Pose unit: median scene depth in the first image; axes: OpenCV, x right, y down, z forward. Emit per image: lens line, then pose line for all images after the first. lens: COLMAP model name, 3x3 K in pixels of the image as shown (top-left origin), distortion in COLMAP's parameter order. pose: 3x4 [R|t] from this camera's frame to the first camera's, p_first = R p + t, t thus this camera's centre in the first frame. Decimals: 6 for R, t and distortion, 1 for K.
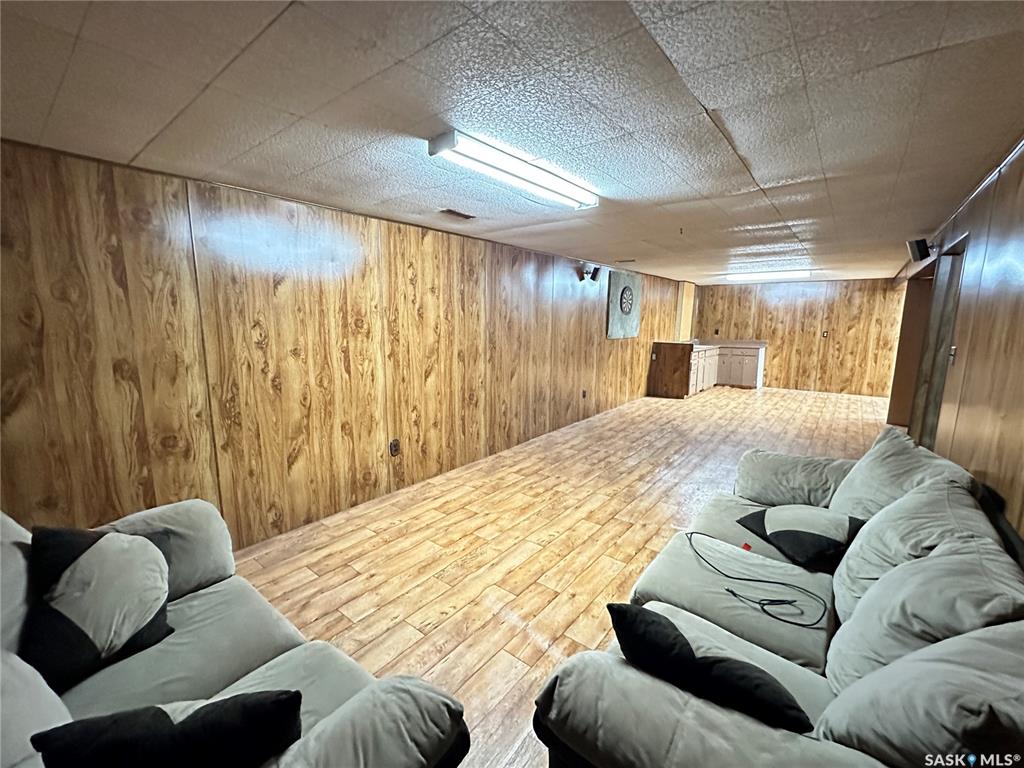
lens RADIAL K [[425.7, 0, 512.0], [0, 425.7, 384.0], [0, 0, 1]] dist [-0.003150, 0.000170]
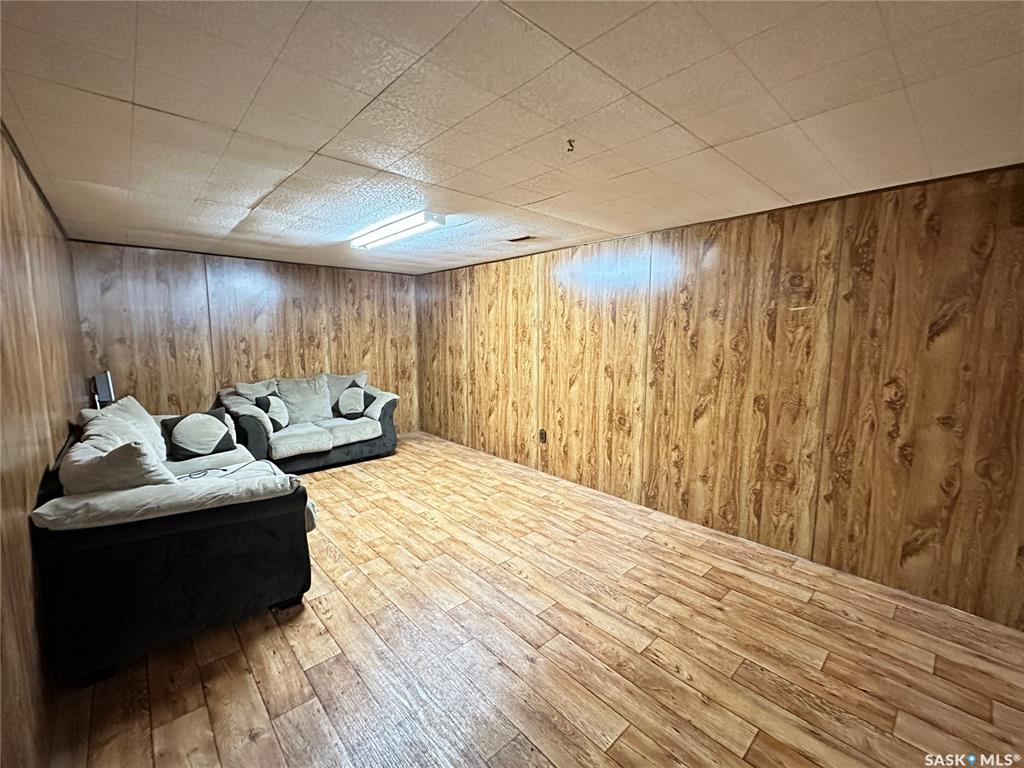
lens RADIAL K [[425.7, 0, 512.0], [0, 425.7, 384.0], [0, 0, 1]] dist [-0.003150, 0.000170]
pose [[-0.158580, 0.115691, -0.980545, 0.937460], [-0.159013, 0.977155, 0.141007, -0.156546], [0.974457, 0.178281, -0.136561, 1.077882]]
